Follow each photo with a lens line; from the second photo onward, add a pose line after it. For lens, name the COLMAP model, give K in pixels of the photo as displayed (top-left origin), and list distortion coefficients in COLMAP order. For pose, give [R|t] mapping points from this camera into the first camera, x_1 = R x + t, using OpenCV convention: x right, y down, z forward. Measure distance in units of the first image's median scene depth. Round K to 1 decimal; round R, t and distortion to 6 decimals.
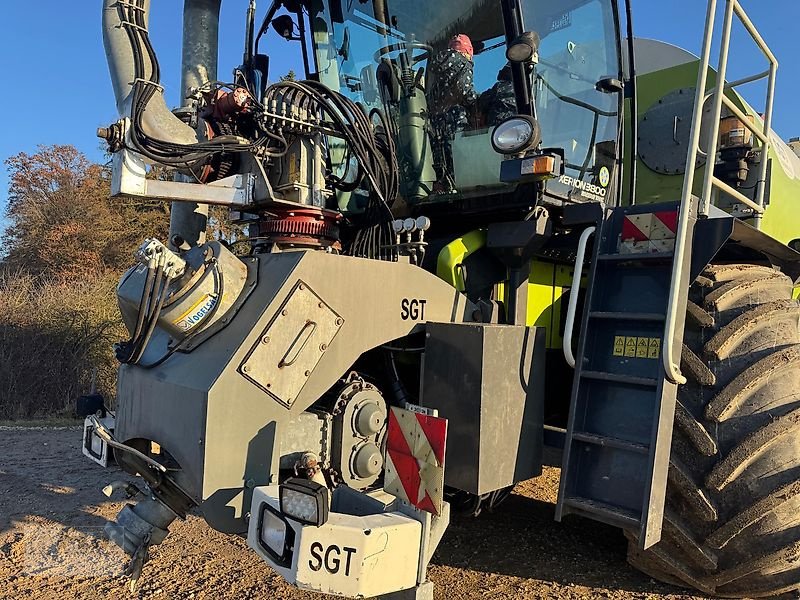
lens RADIAL K [[553.3, 0, 400.0], [0, 553.3, 300.0], [0, 0, 1]] dist [0.077666, -0.097154]
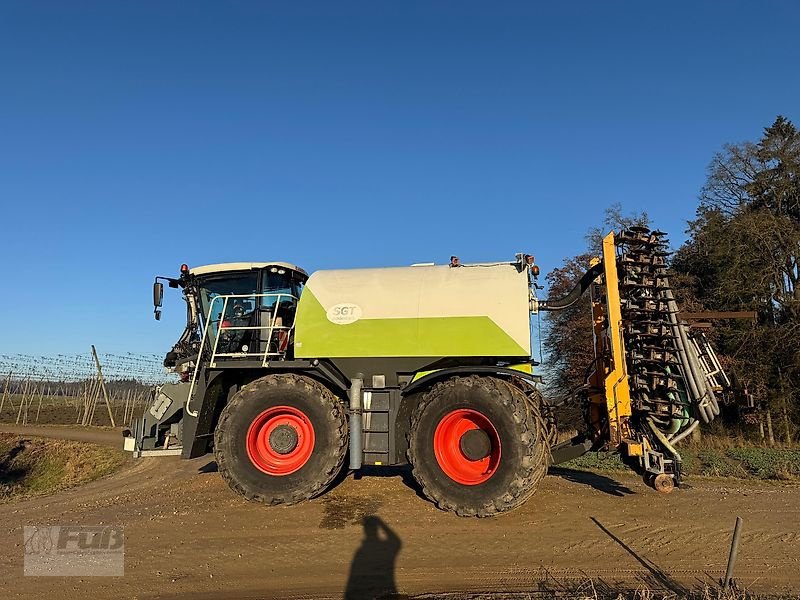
lens RADIAL K [[553.3, 0, 400.0], [0, 553.3, 300.0], [0, 0, 1]] dist [0.077666, -0.097154]
pose [[0.531150, -0.166081, -0.830841, 3.998420], [0.052123, 0.985148, -0.163604, 0.060010], [0.845673, 0.043592, 0.531918, 0.154915]]
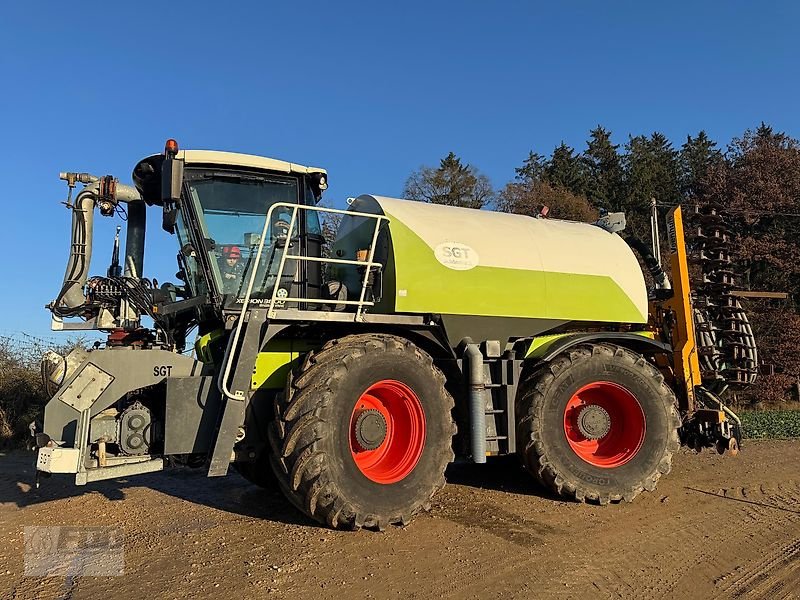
lens RADIAL K [[553.3, 0, 400.0], [0, 553.3, 300.0], [0, 0, 1]] dist [0.077666, -0.097154]
pose [[0.929313, -0.091551, -0.357766, 1.701425], [0.053851, 0.992023, -0.113975, 0.040446], [0.365346, 0.086652, 0.926830, -0.702536]]
